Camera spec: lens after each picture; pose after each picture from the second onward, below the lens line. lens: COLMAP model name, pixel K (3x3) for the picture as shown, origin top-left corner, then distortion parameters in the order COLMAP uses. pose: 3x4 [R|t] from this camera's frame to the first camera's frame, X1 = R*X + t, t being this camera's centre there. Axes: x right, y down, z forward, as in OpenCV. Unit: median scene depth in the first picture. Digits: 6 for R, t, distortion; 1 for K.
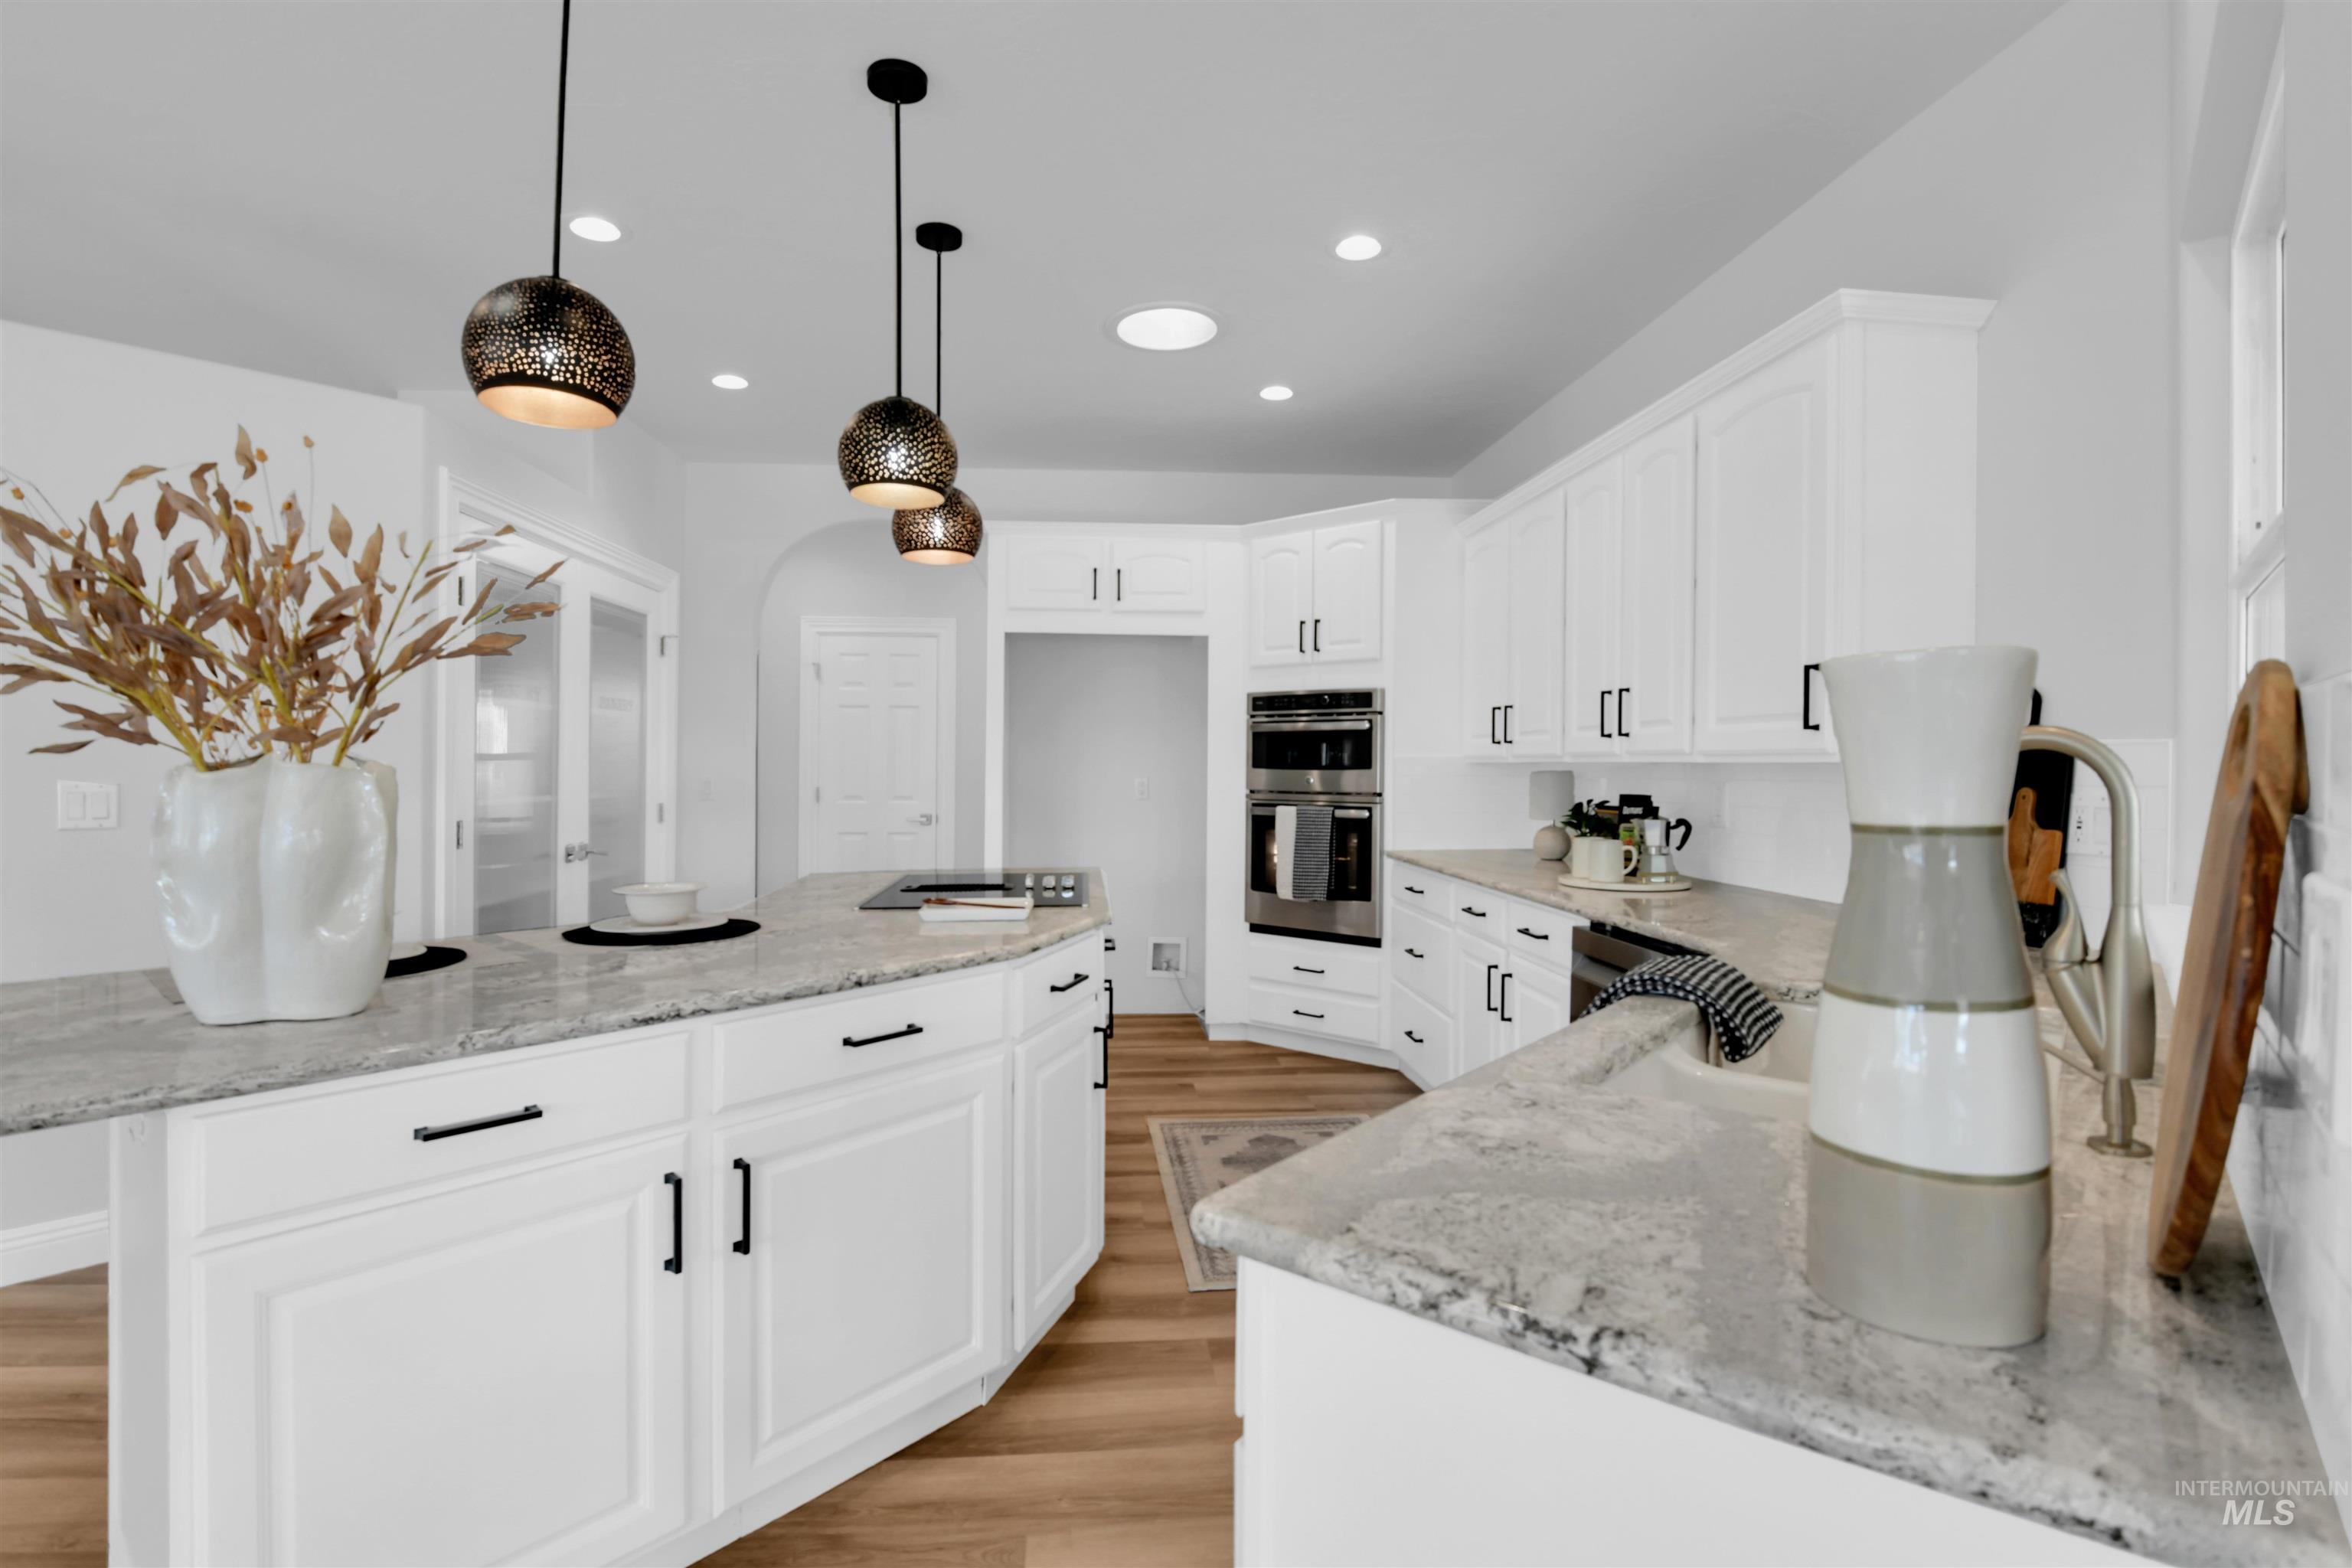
lens RADIAL K [[1084.9, 0, 1180.4], [0, 1084.9, 764.1], [0, 0, 1]] dist [-0.002417, -0.000319]
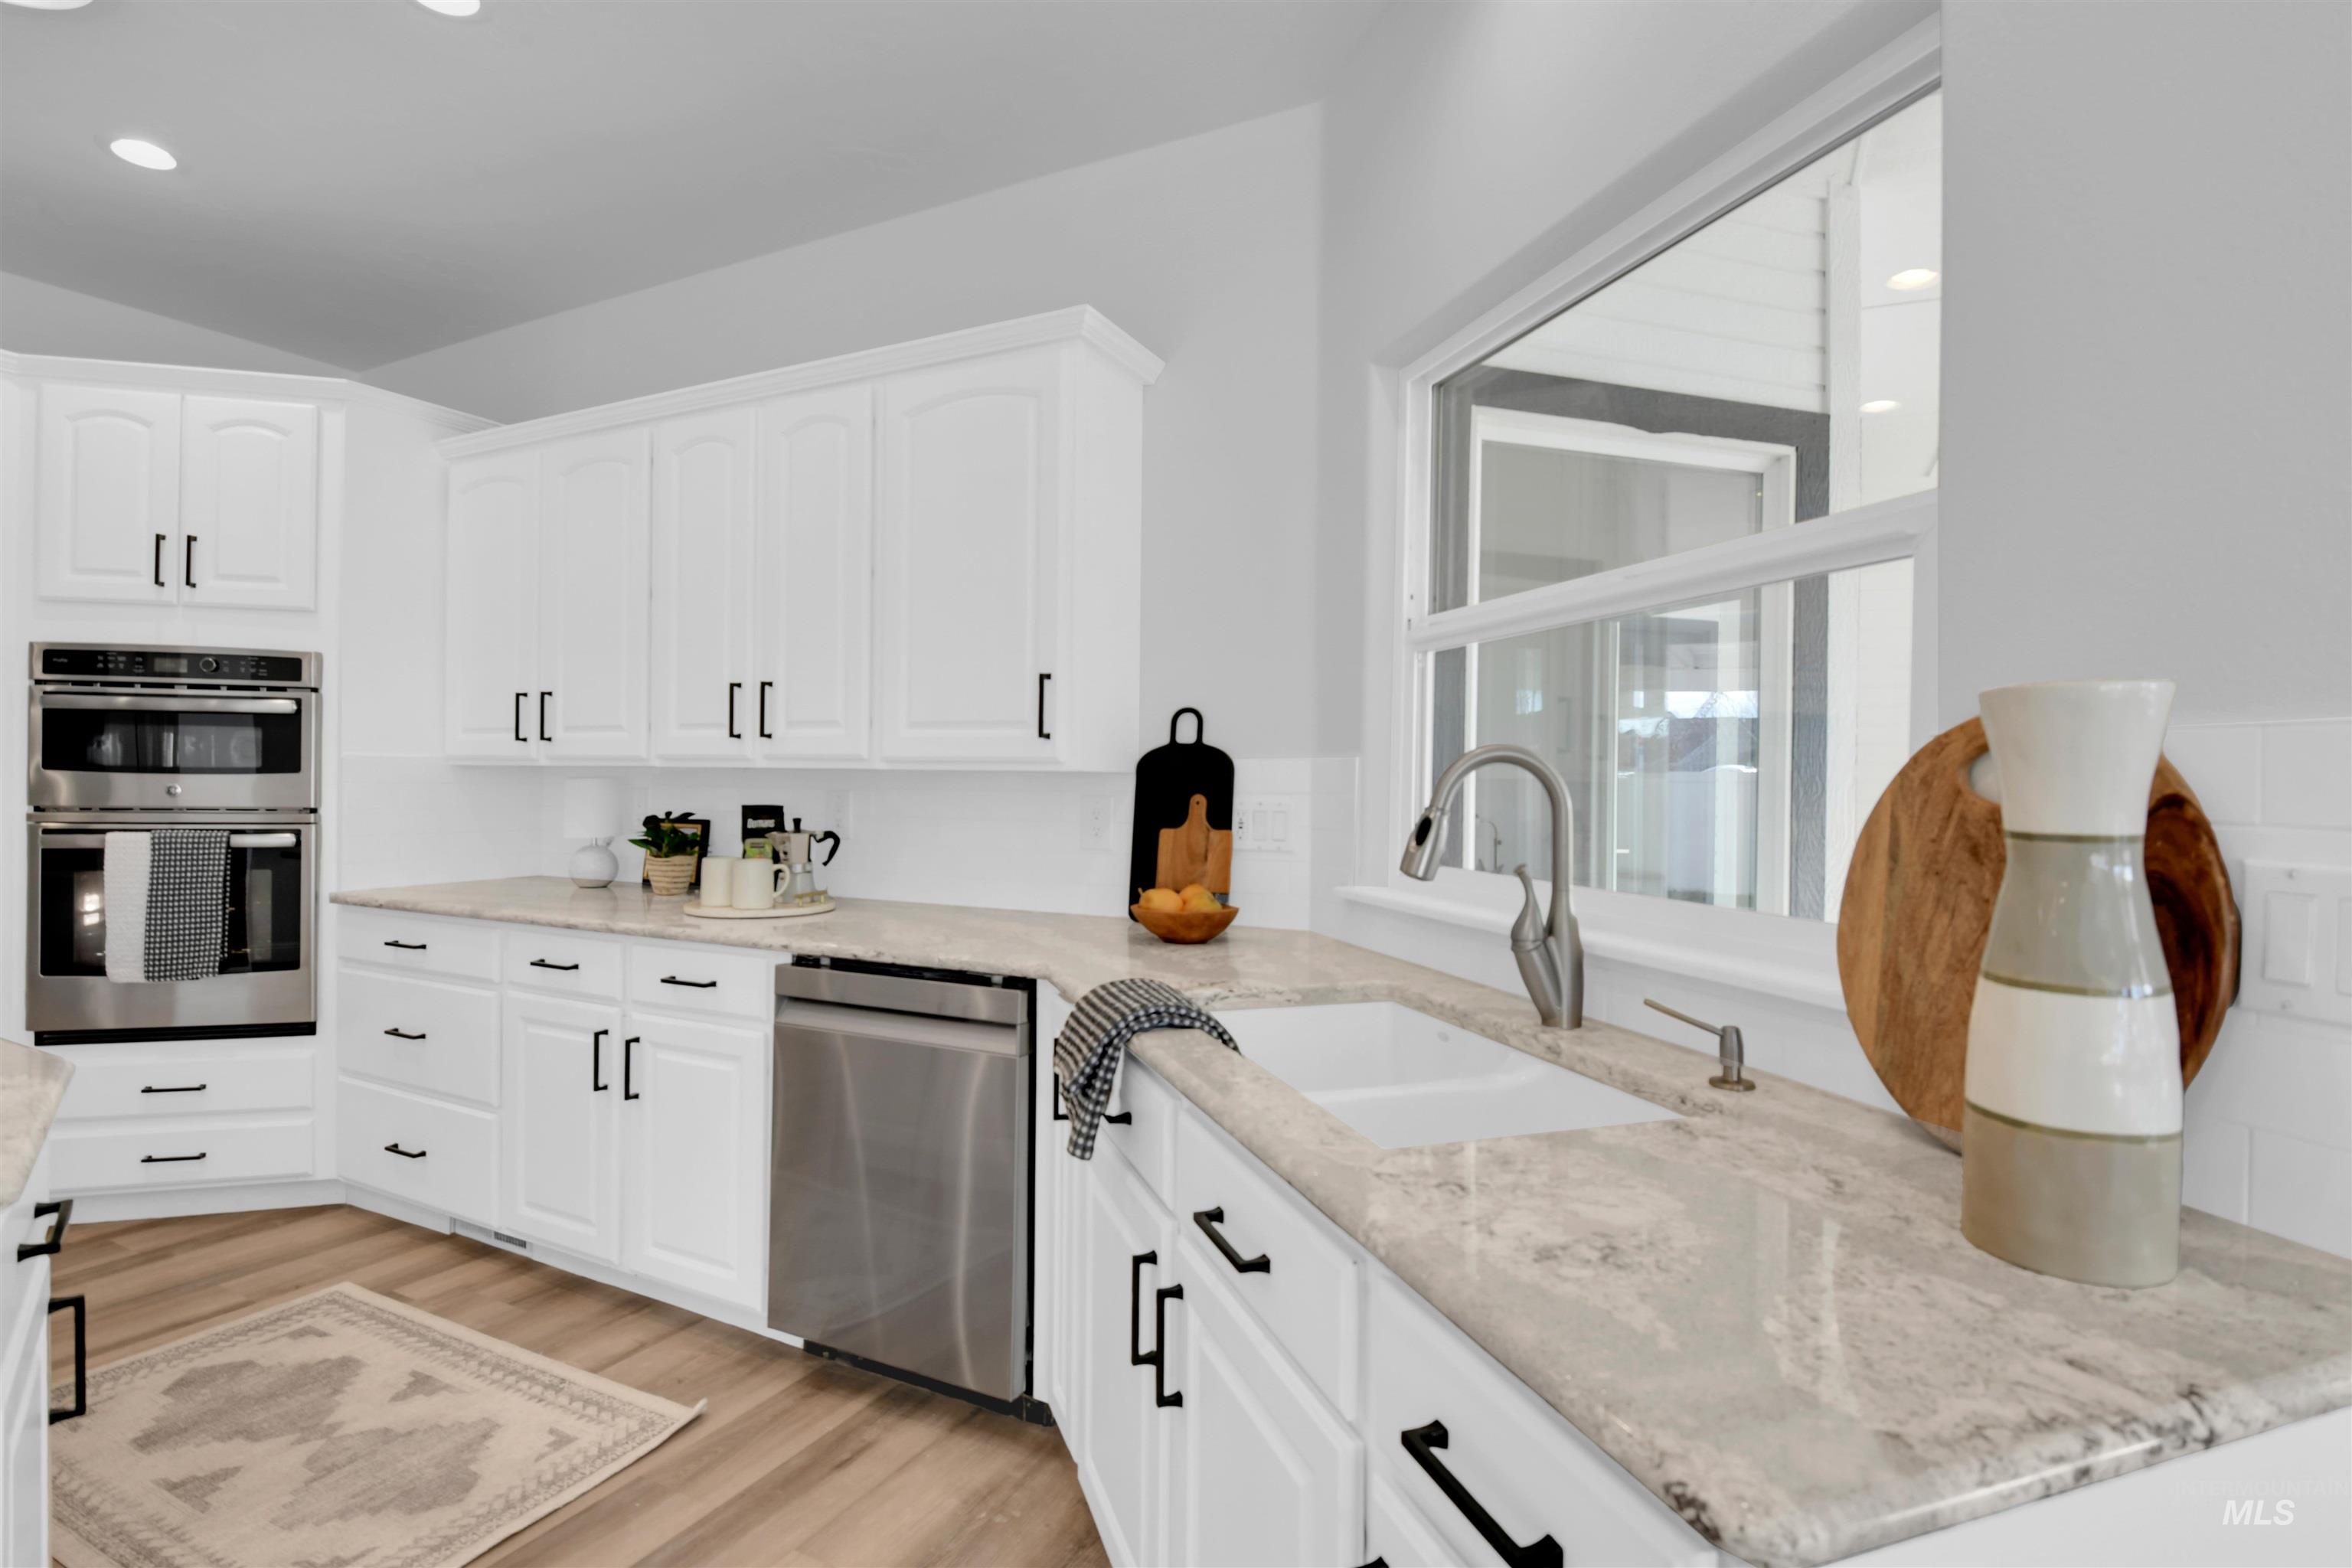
lens RADIAL K [[1125.1, 0, 1171.7], [0, 1125.1, 799.2], [0, 0, 1]] dist [0.017475, -0.029266]
pose [[0.540665, -0.012636, 0.841143, -0.118973], [-0.010067, 0.999718, 0.021490, 0.000595], [-0.841178, -0.020087, 0.540386, 0.169999]]
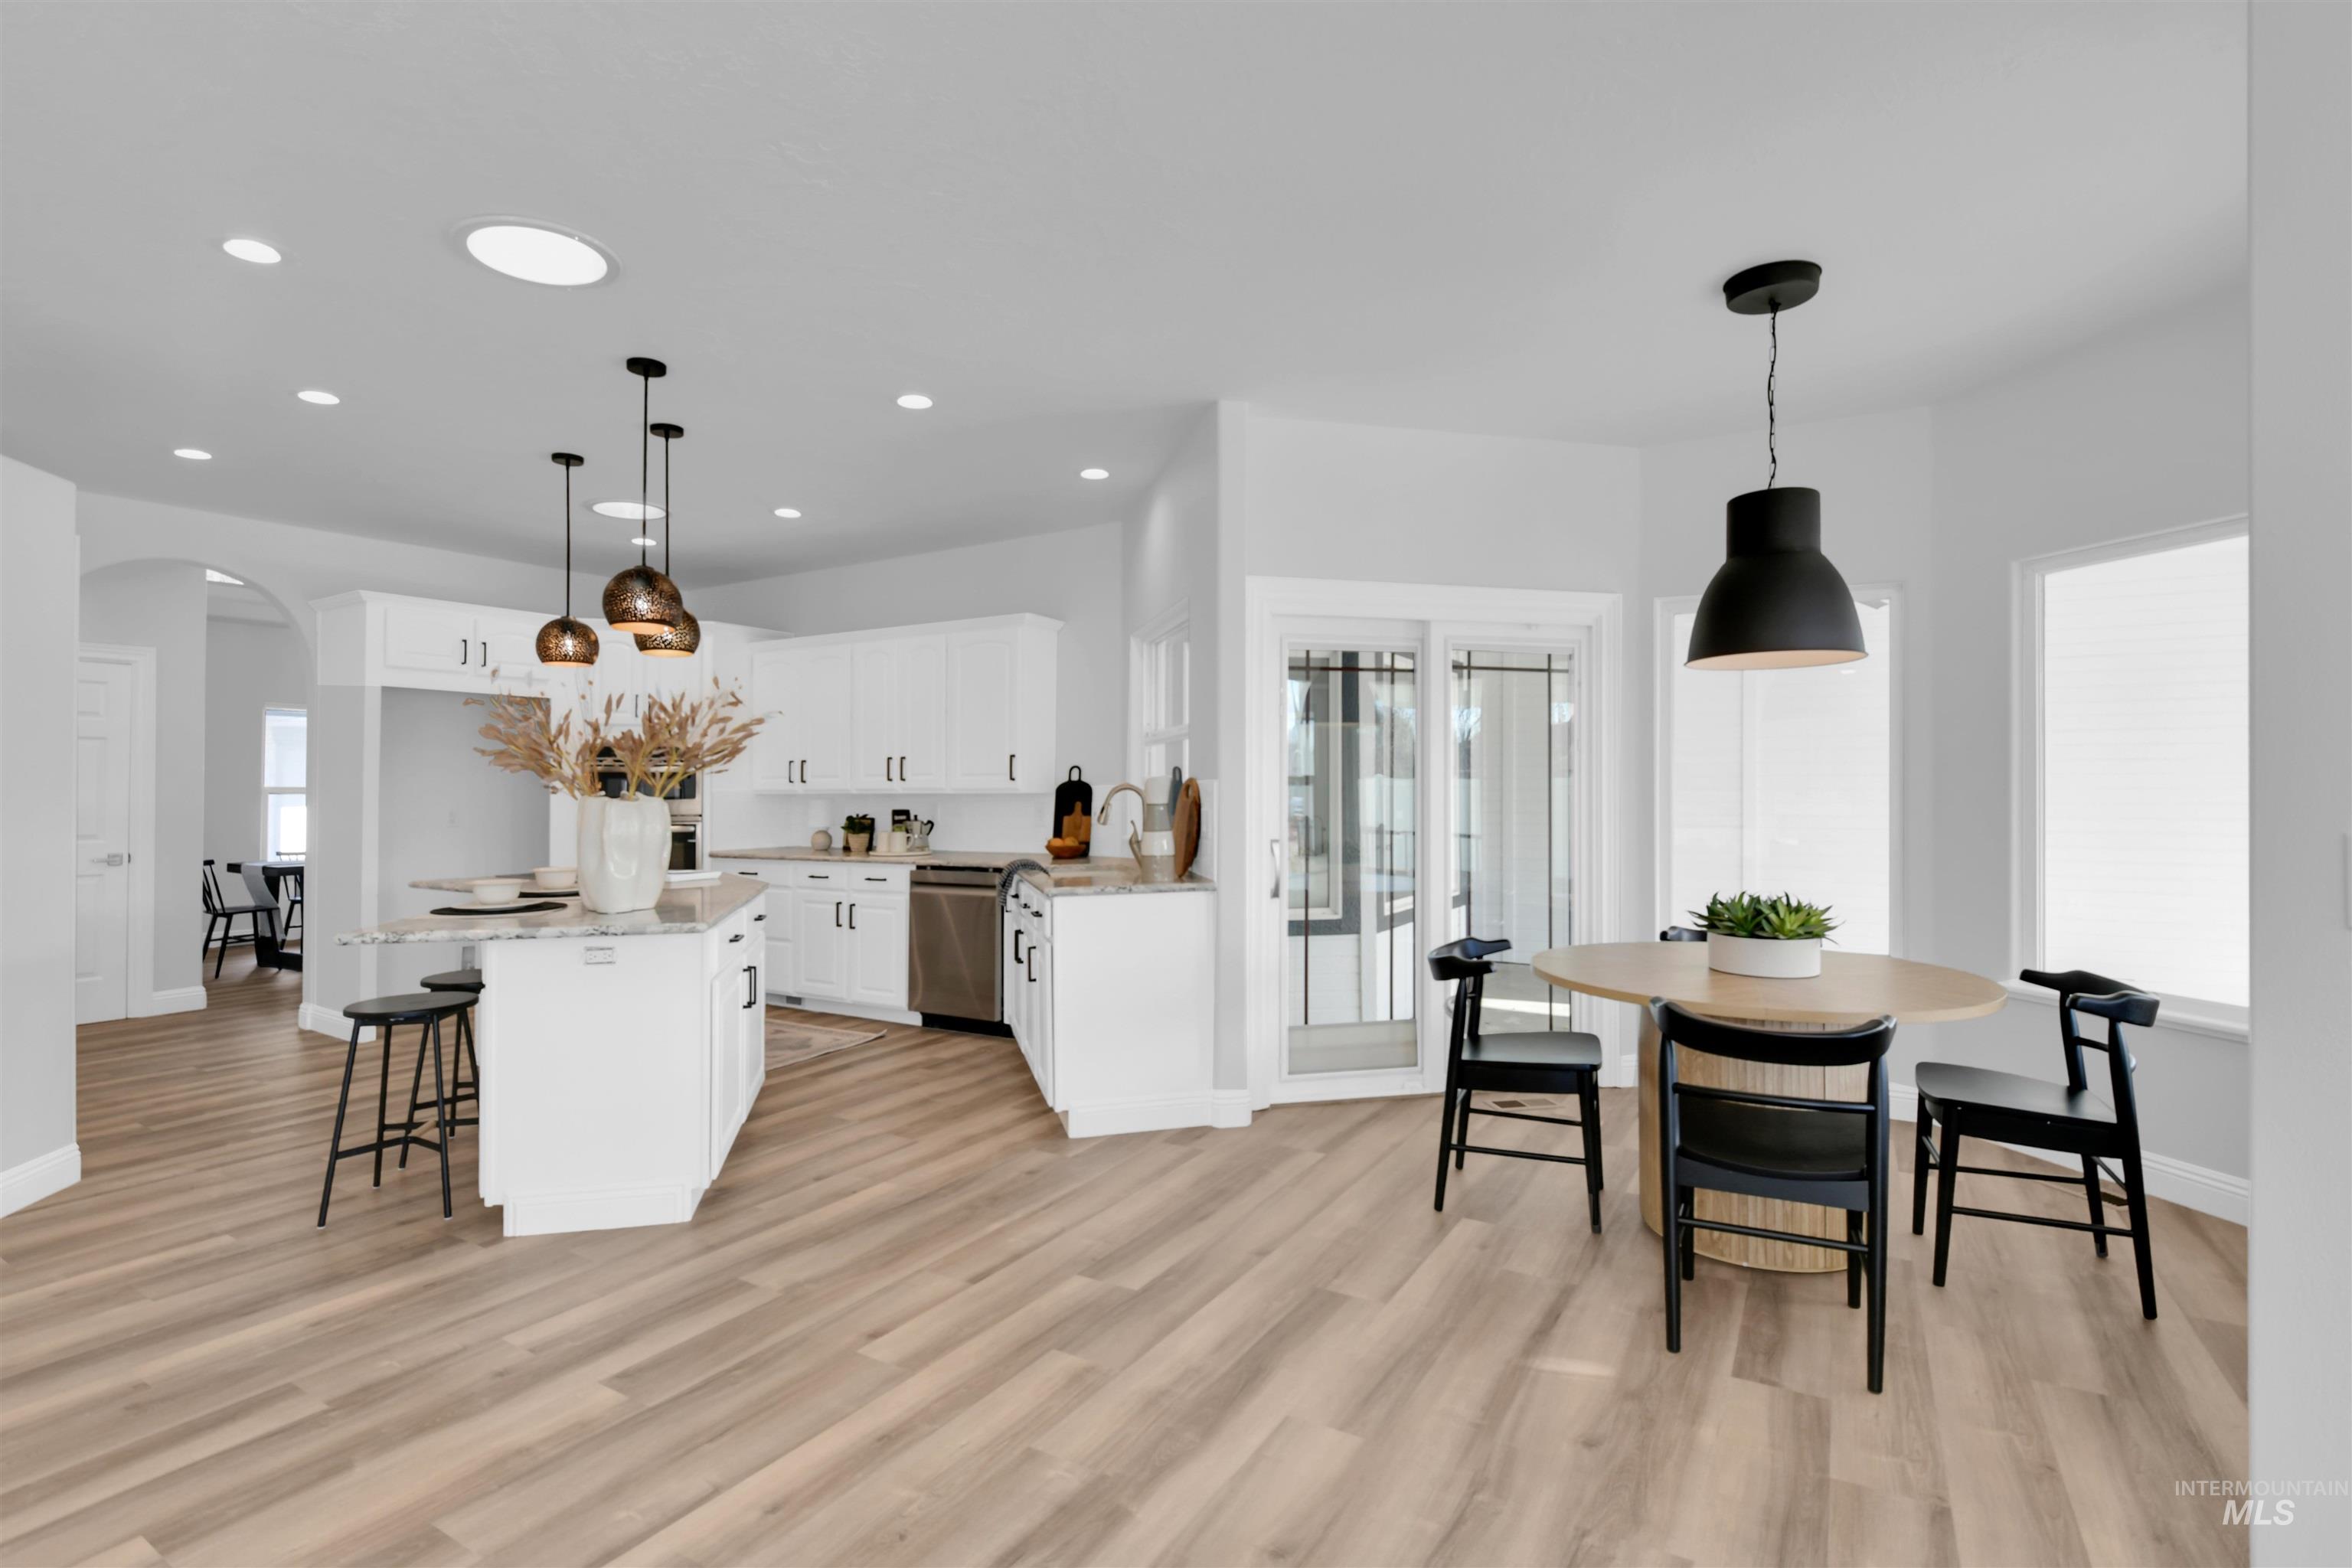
lens RADIAL K [[1103.8, 0, 1171.6], [0, 1103.8, 783.5], [0, 0, 1]] dist [-0.005120, -0.000942]
pose [[0.603114, 0.004553, 0.797642, -0.652276], [0.003999, 0.999954, -0.008731, 0.000168], [-0.797645, 0.008456, 0.603068, -0.450838]]
